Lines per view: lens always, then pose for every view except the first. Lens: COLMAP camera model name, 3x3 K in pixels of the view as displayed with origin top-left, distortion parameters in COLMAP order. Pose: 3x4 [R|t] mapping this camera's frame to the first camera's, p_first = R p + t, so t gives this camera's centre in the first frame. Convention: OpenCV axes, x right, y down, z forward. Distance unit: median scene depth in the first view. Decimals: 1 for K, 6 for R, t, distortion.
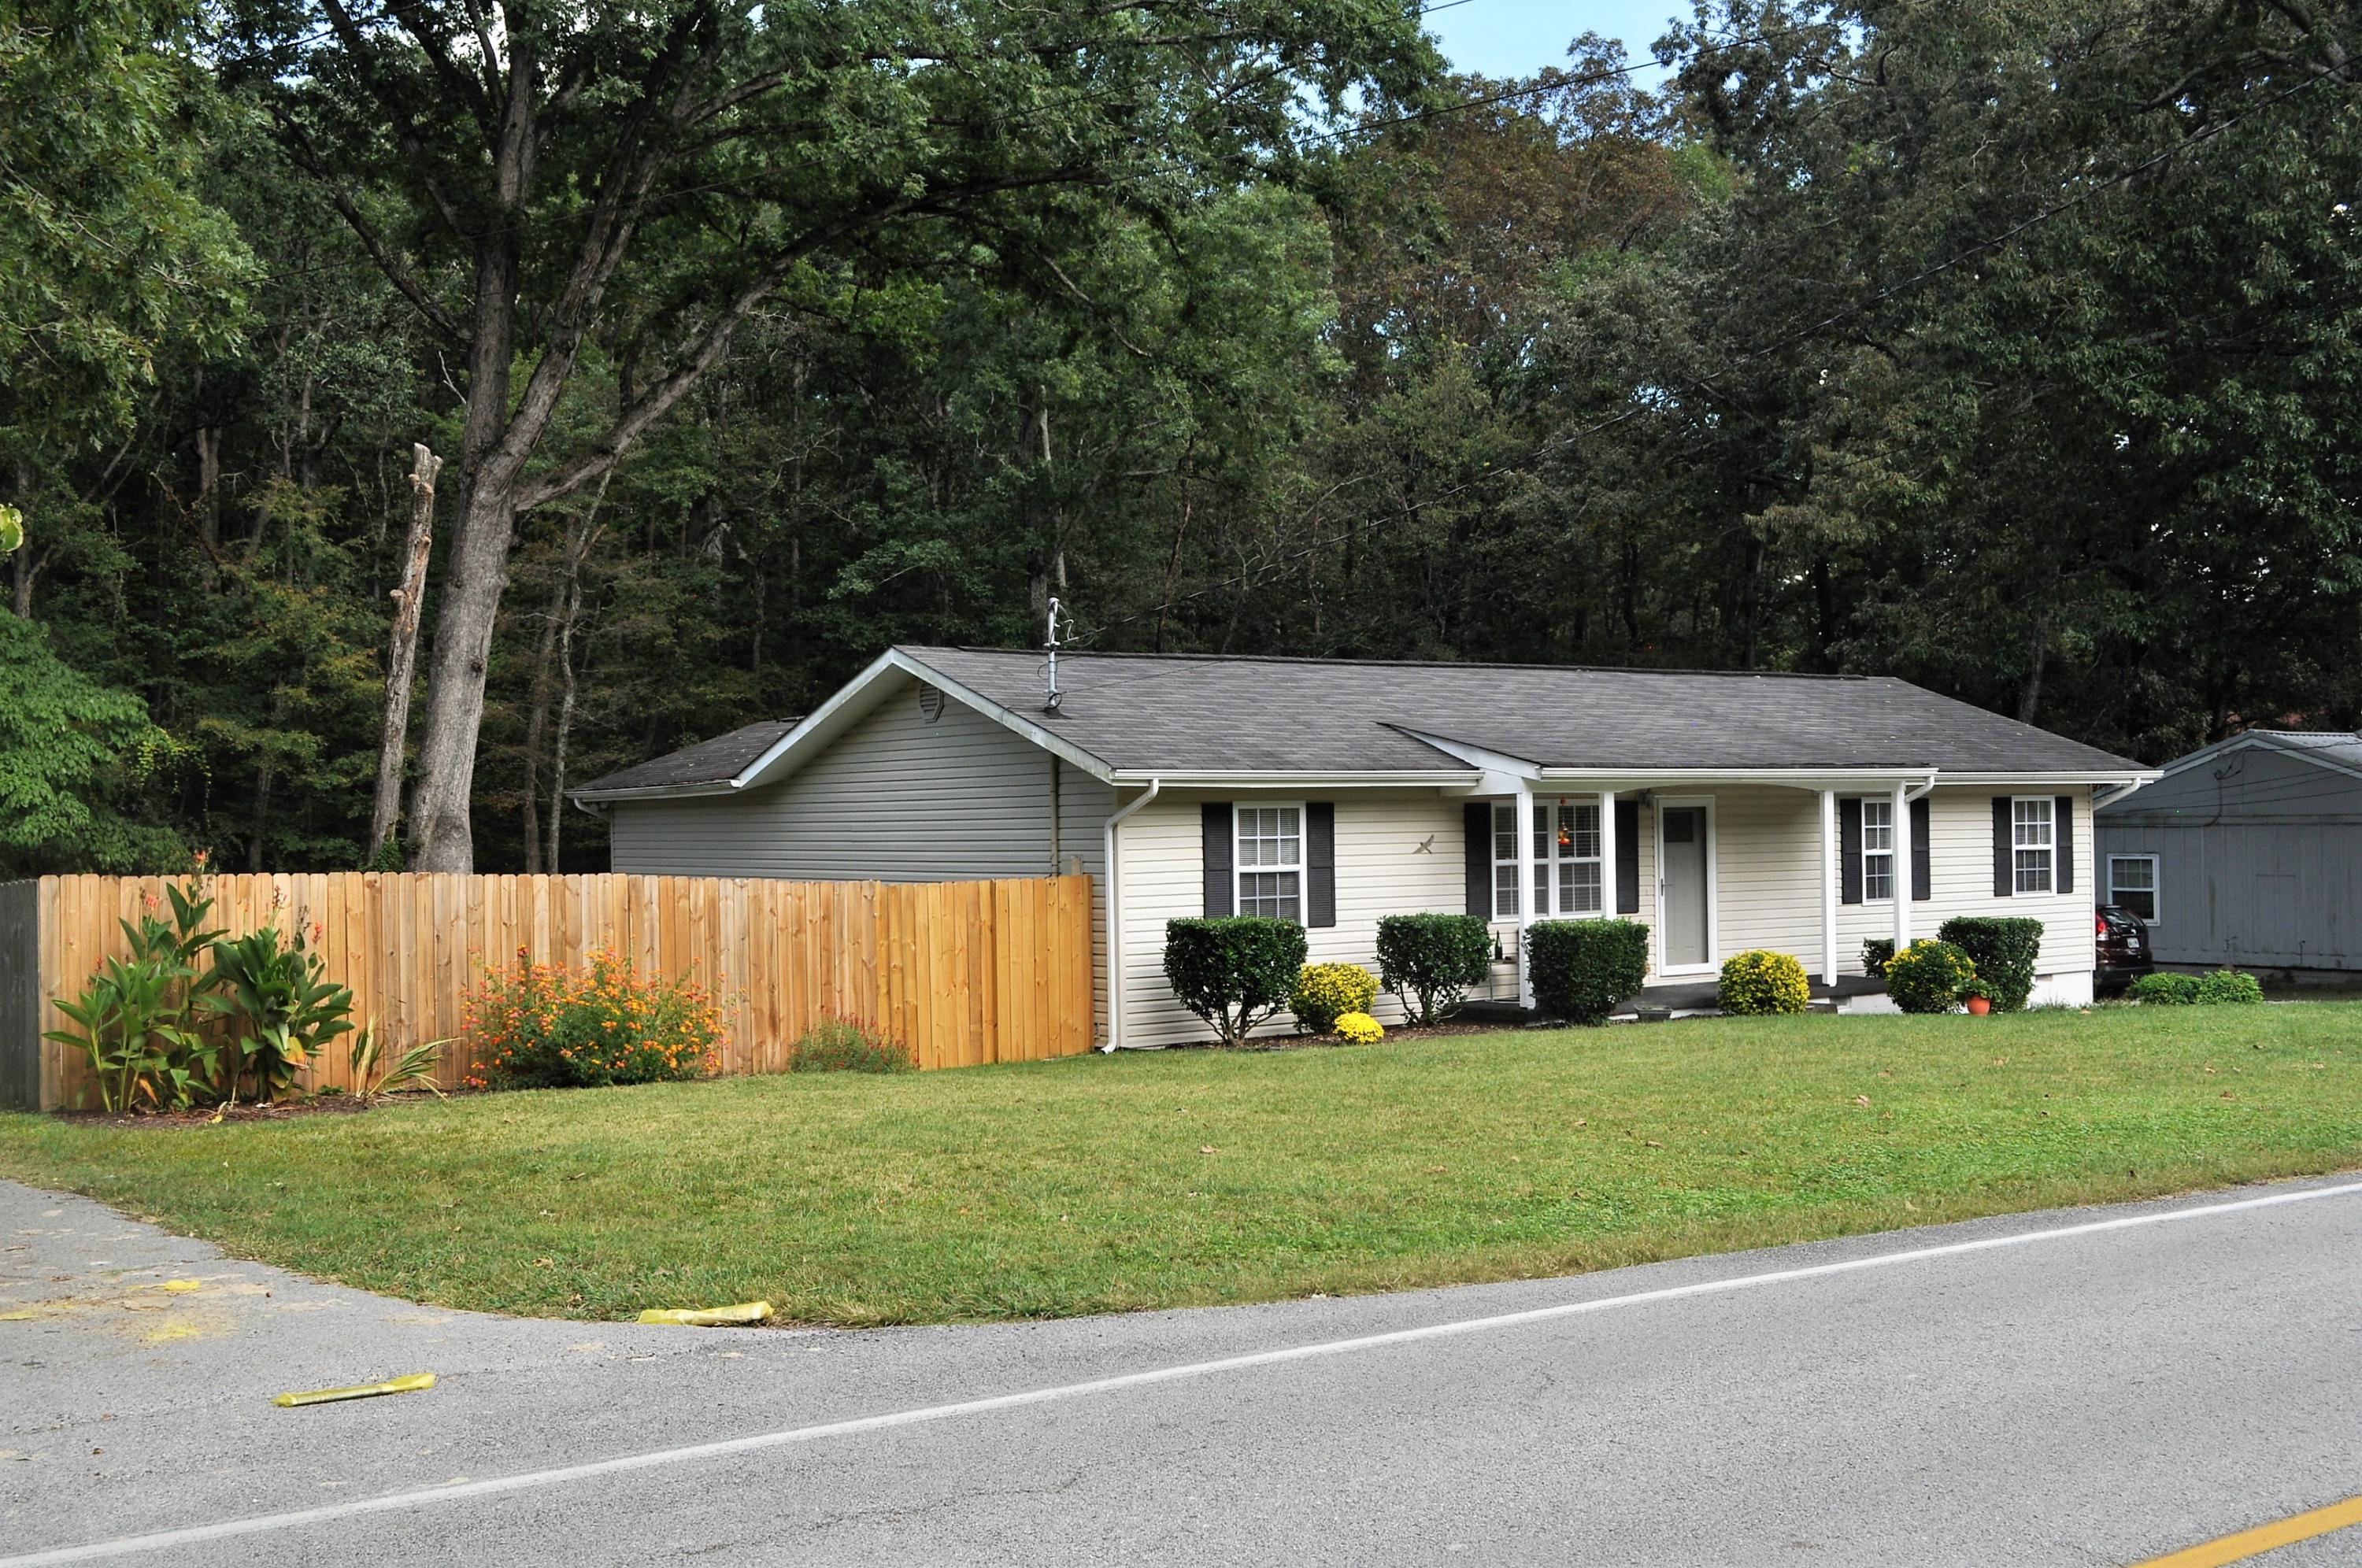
lens RADIAL K [[2424.9, 0, 1178.1], [0, 2424.9, 775.8], [0, 0, 1]] dist [-0.045295, 0.000000]
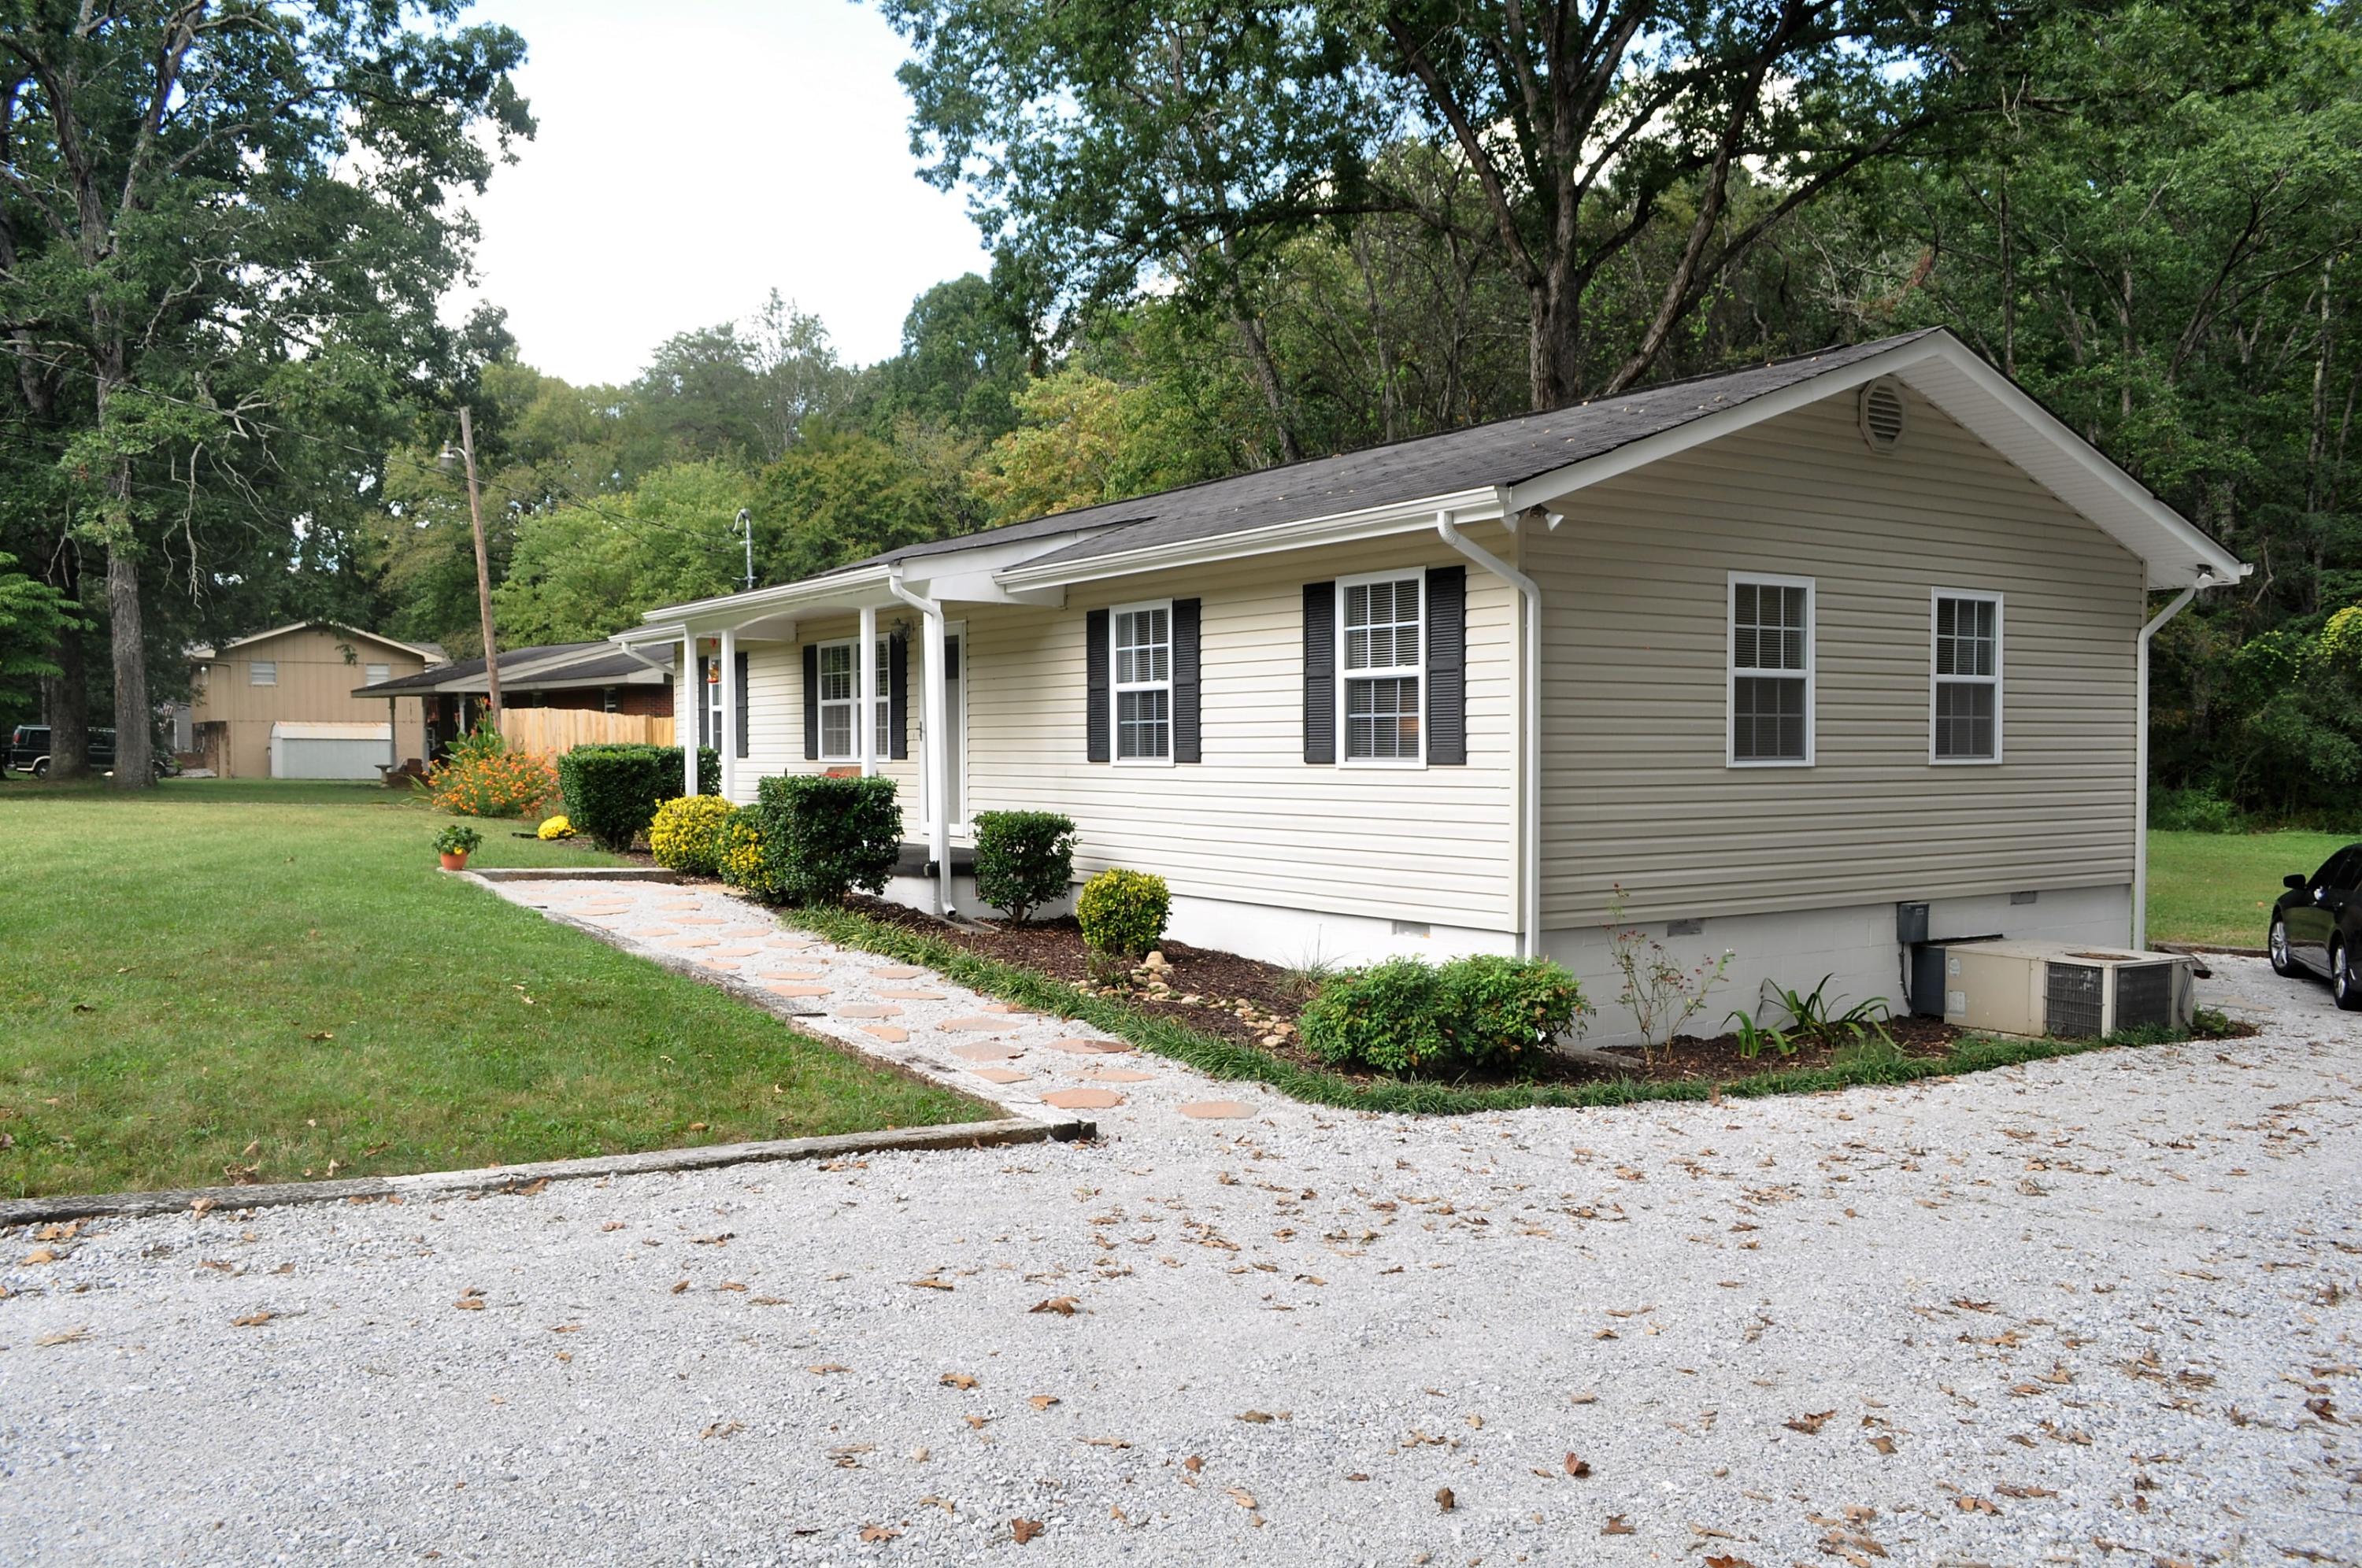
lens RADIAL K [[1802.3, 0, 1184.1], [0, 1802.3, 786.2], [0, 0, 1]] dist [-0.018936, -0.002048]
pose [[-0.042918, 0.052678, -0.997689, 0.775218], [0.050028, 0.997470, 0.050515, 0.033764], [0.997825, -0.047745, -0.045445, 1.015826]]
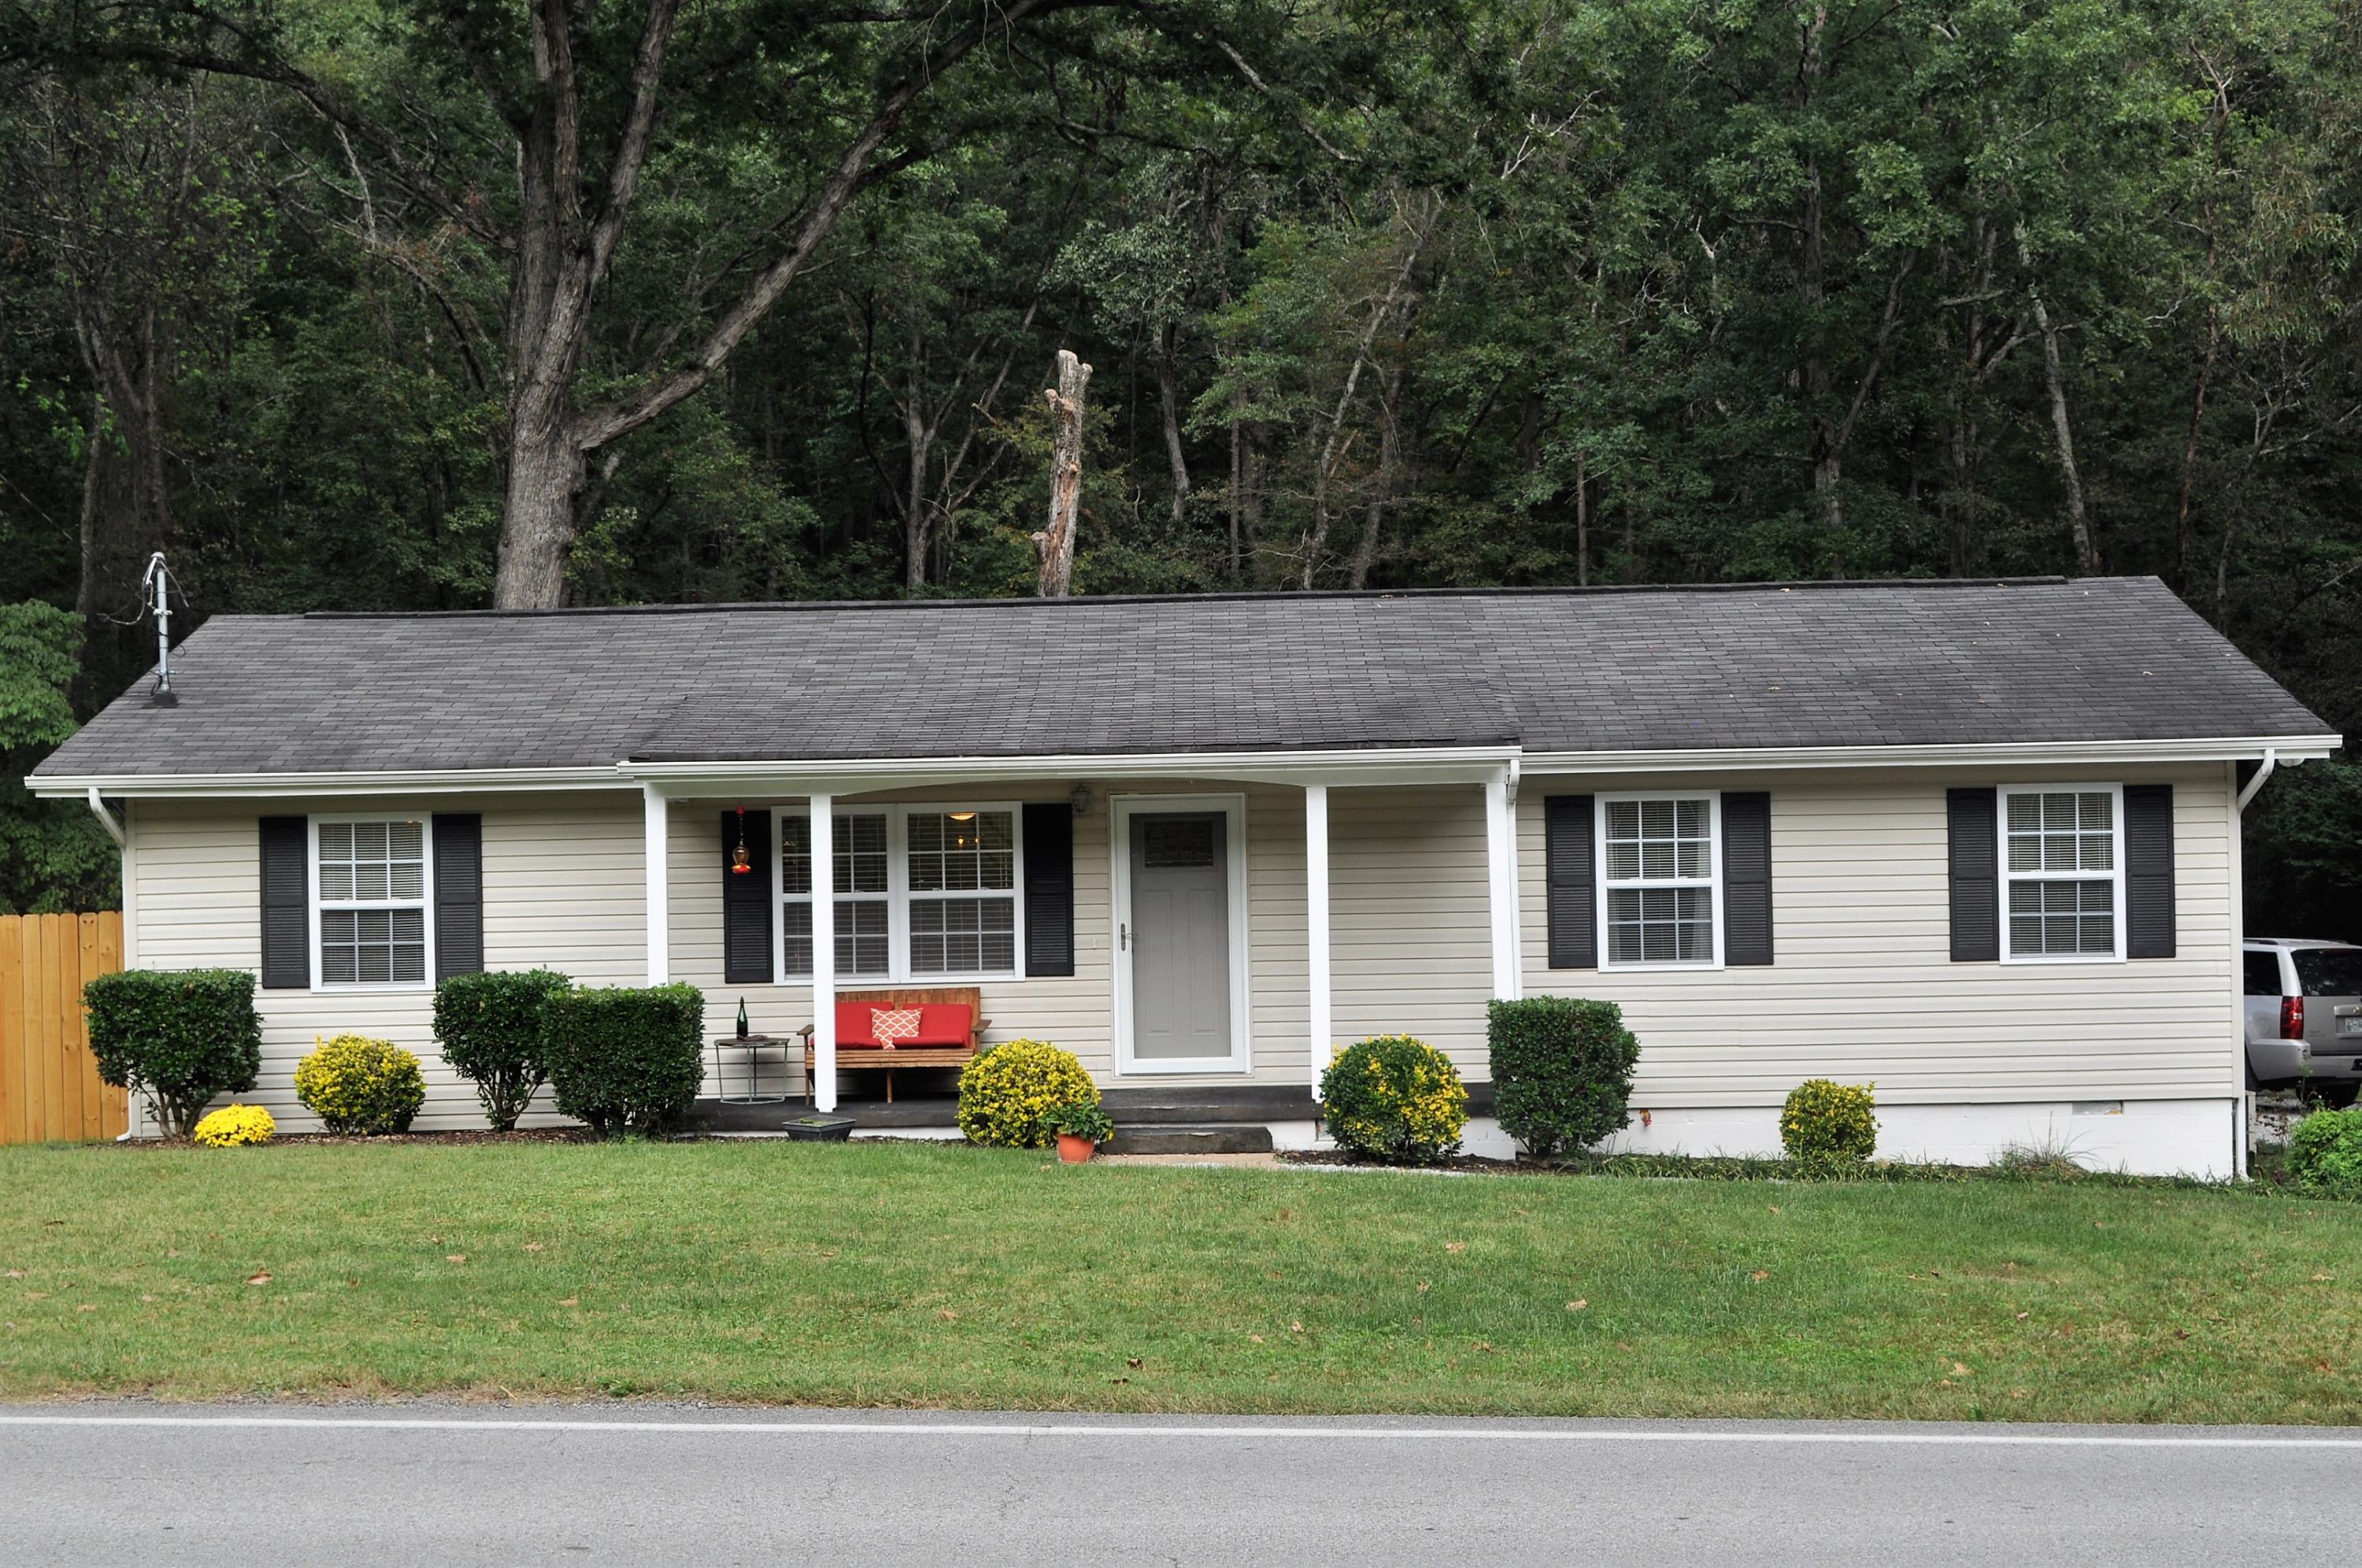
lens RADIAL K [[3136.0, 0, 1175.9], [0, 3136.0, 788.2], [0, 0, 1]] dist [-0.022051, 0.000000]
pose [[0.817891, -0.007986, -0.575317, 0.632712], [0.017971, 0.999770, 0.011670, -0.002980], [0.575092, -0.019884, 0.817847, 0.293813]]
